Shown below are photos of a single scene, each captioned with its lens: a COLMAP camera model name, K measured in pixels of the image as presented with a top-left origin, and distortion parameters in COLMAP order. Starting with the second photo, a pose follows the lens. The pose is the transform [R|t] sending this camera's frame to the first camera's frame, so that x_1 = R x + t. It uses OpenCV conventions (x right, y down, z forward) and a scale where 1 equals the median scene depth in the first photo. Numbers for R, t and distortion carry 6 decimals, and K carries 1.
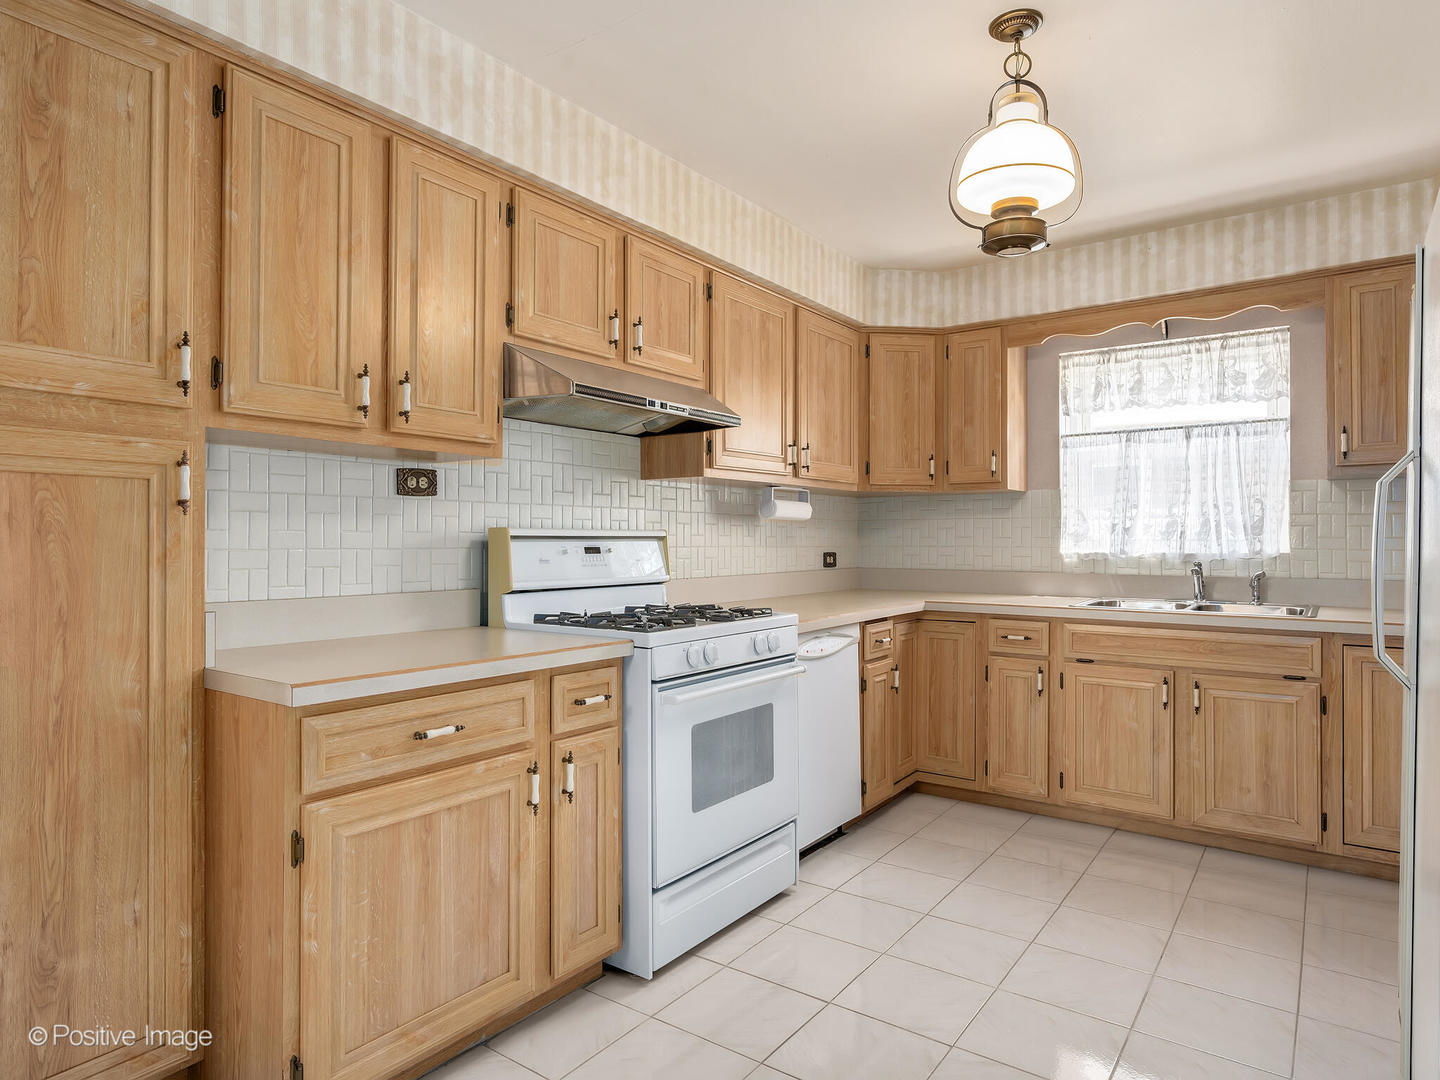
lens RADIAL K [[853.2, 0, 722.4], [0, 853.2, 533.7], [0, 0, 1]] dist [-0.002014, 0.000026]
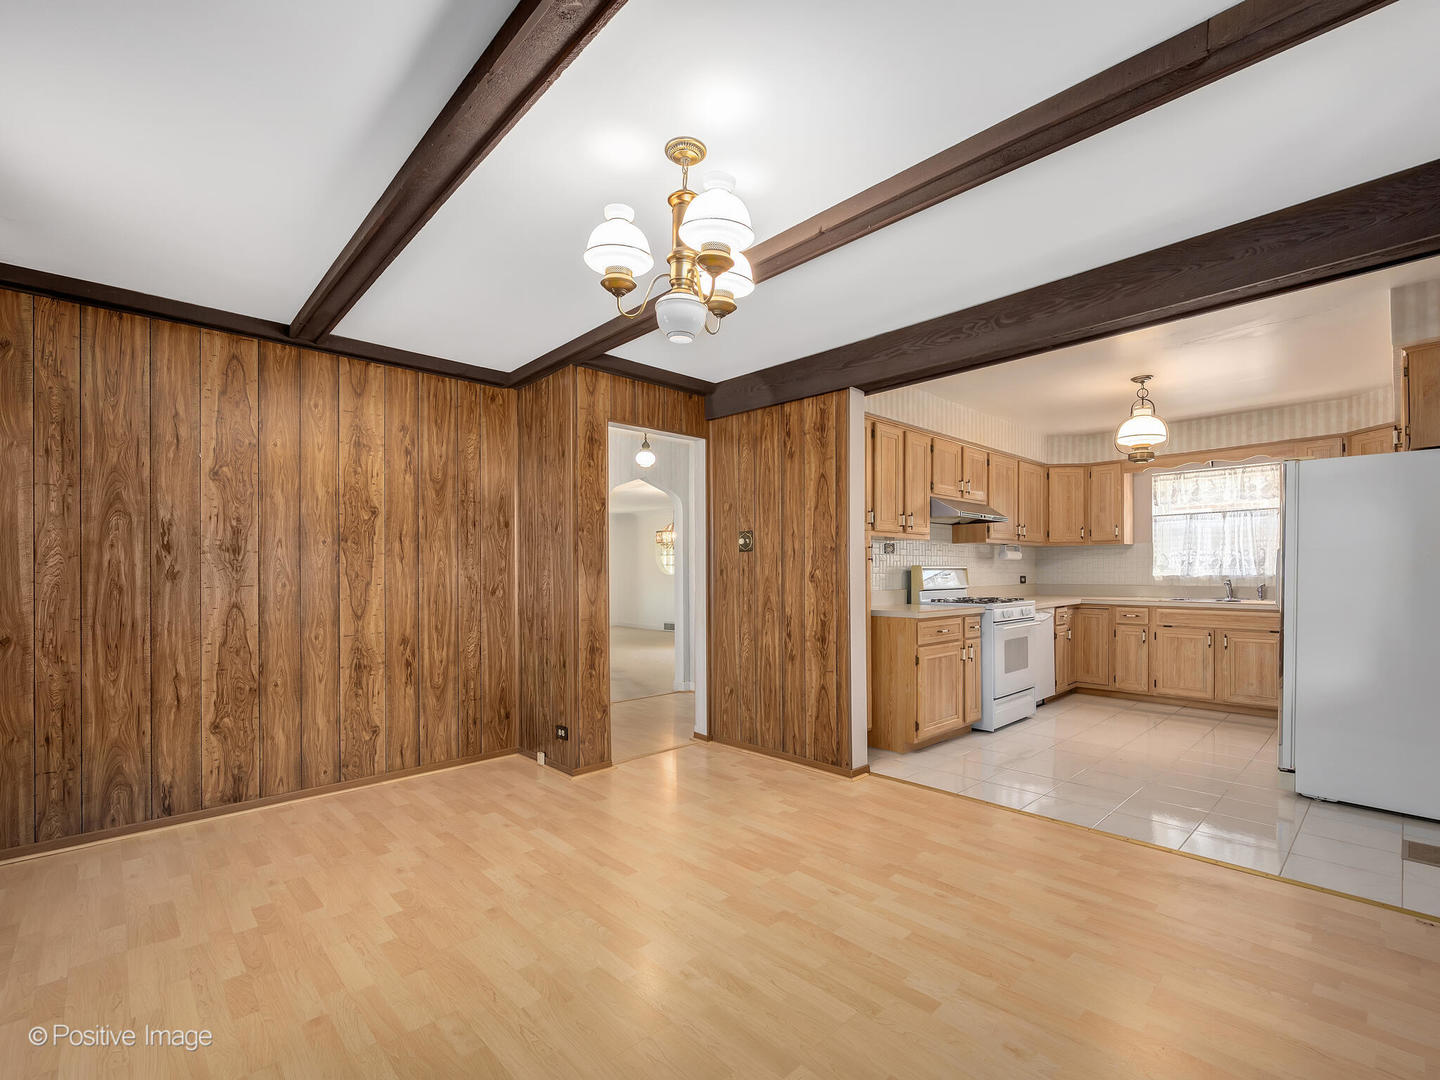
lens RADIAL K [[649.4, 0, 726.4], [0, 649.4, 571.8], [0, 0, 1]] dist [-0.003409, 0.000040]
pose [[0.982983, -0.005137, -0.183627, -0.385641], [0.006665, 0.999948, 0.007707, -0.005481], [0.183578, -0.008799, 0.982966, -0.847496]]
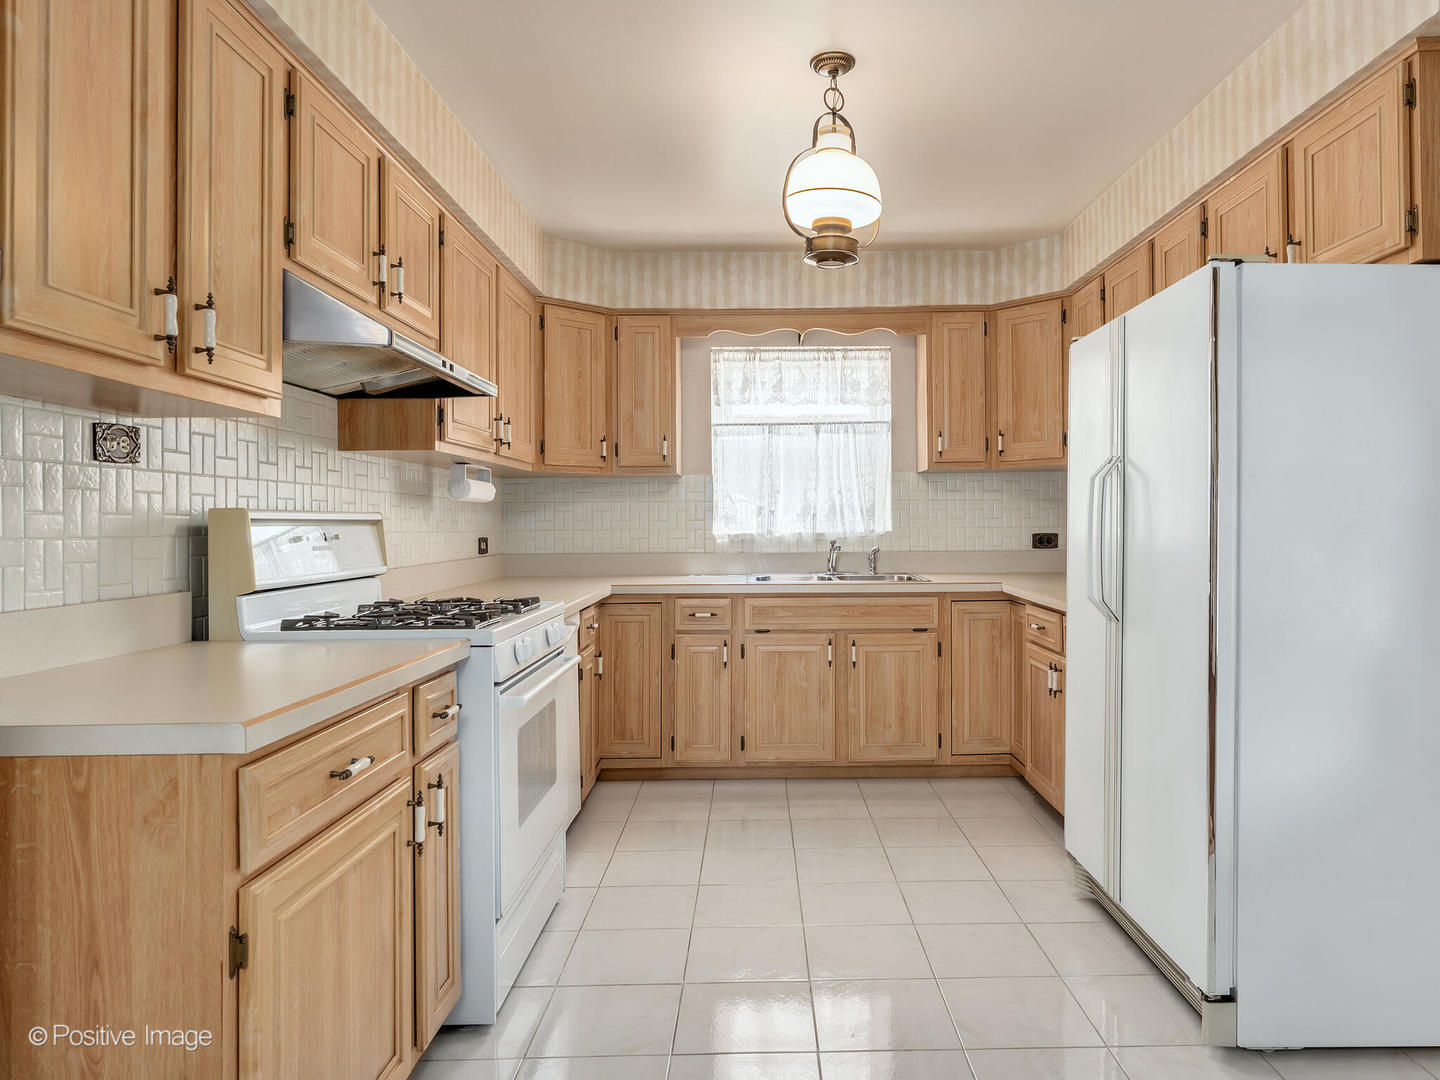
lens RADIAL K [[912.9, 0, 770.0], [0, 912.9, 518.9], [0, 0, 1]] dist [0.001002, 0.003199]
pose [[0.800086, -0.004415, 0.599869, -0.300959], [0.004453, 0.999989, 0.001422, 0.002597], [-0.599869, 0.001534, 0.800097, 0.055974]]
